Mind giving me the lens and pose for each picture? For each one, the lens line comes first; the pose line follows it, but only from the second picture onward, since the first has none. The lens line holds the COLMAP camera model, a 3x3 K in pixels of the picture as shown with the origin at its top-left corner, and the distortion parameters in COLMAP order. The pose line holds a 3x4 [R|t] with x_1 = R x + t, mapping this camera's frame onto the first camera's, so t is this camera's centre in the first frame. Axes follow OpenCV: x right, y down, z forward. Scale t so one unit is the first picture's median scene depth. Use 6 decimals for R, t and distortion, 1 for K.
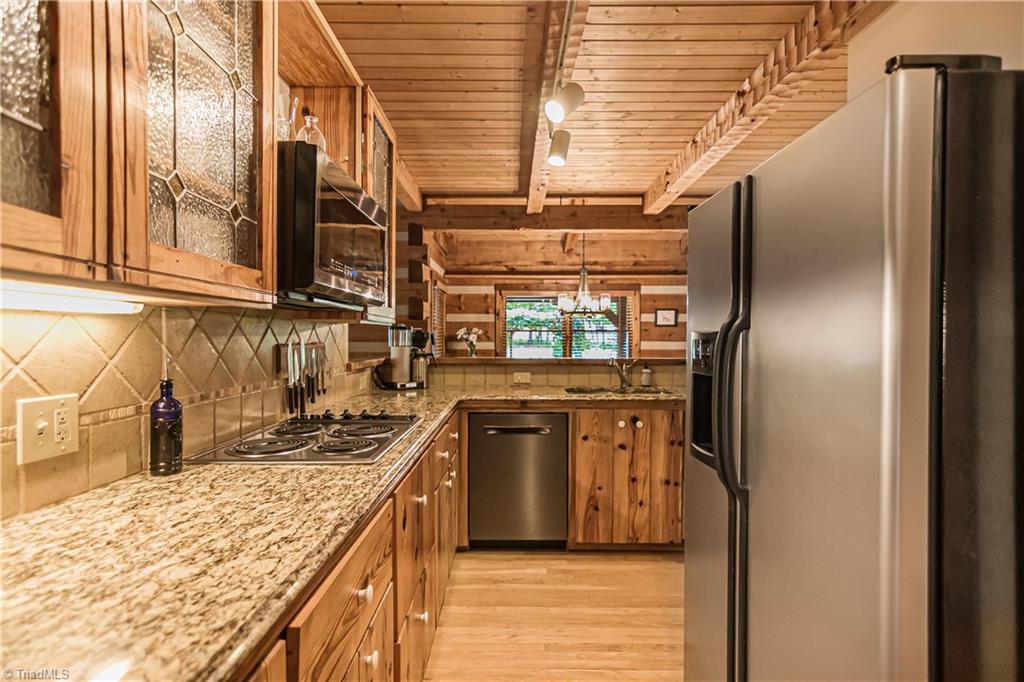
lens RADIAL K [[492.1, 0, 509.6], [0, 492.1, 343.6], [0, 0, 1]] dist [-0.018292, 0.015826]
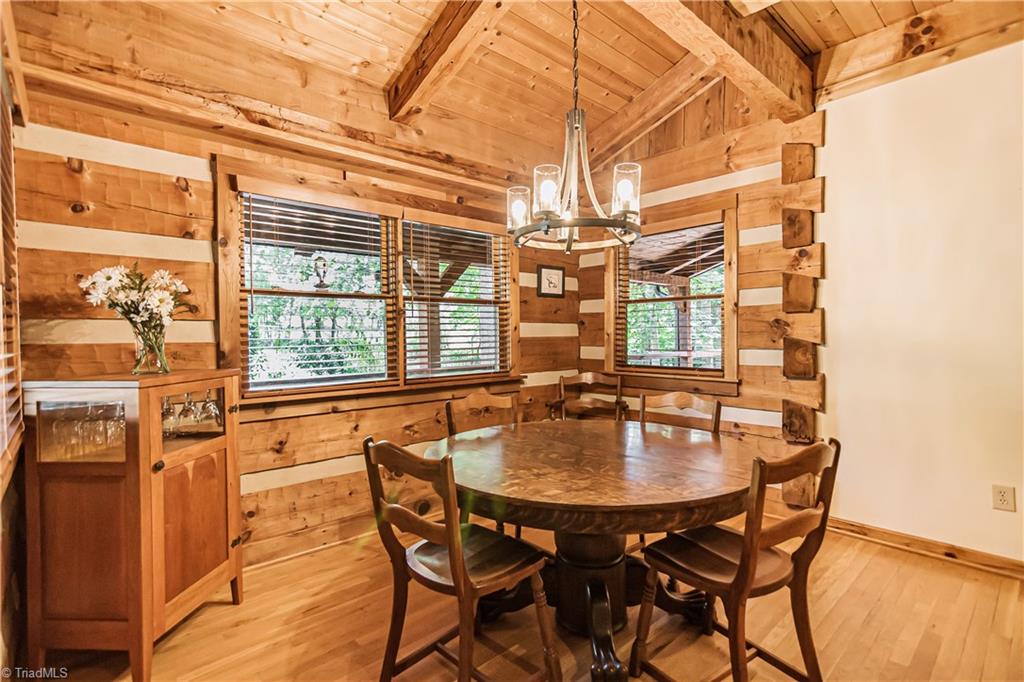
lens RADIAL K [[492.1, 0, 509.6], [0, 492.1, 343.6], [0, 0, 1]] dist [-0.018292, 0.015826]
pose [[0.739900, -0.021464, 0.672375, -0.146291], [0.015935, 0.999770, 0.014380, 0.014773], [-0.672528, 0.000074, 0.740071, 0.811265]]
